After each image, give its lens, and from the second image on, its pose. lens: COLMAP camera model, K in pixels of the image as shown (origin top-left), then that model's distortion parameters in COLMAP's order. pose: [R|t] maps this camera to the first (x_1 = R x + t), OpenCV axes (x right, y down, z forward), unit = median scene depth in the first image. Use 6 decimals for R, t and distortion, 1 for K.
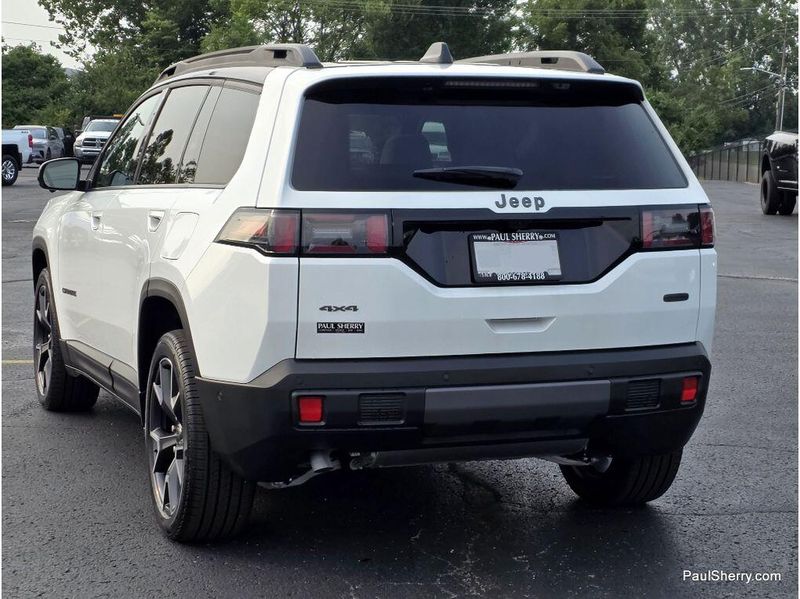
lens RADIAL K [[1682.4, 0, 400.0], [0, 1682.4, 299.5], [0, 0, 1]] dist [0.202549, -0.234918]
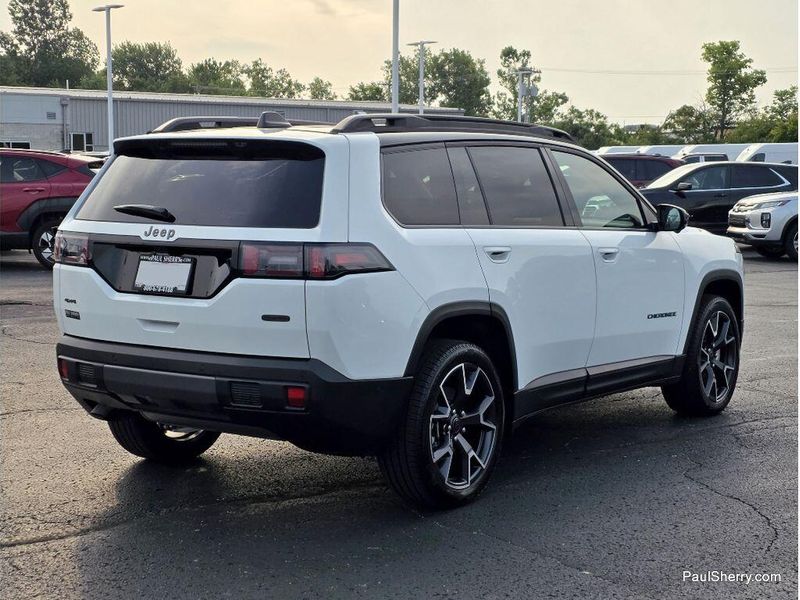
lens RADIAL K [[1682.4, 0, 400.0], [0, 1682.4, 300.0], [0, 0, 1]] dist [0.202549, -0.234918]
pose [[0.503434, 0.065688, -0.861533, 1.318041], [-0.089039, 0.995742, 0.023890, -0.053788], [0.859434, 0.064683, 0.507139, 0.493728]]
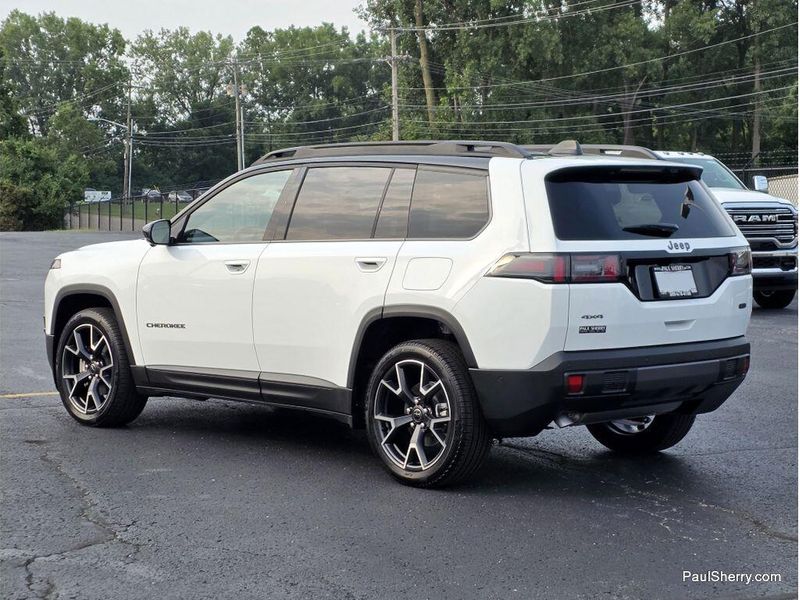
lens RADIAL K [[1682.4, 0, 400.0], [0, 1682.4, 300.0], [0, 0, 1]] dist [0.202549, -0.234918]
pose [[0.934861, -0.027619, 0.353938, -0.723674], [0.038056, 0.999021, -0.022560, 0.017469], [-0.352968, 0.034559, 0.934997, -0.365394]]
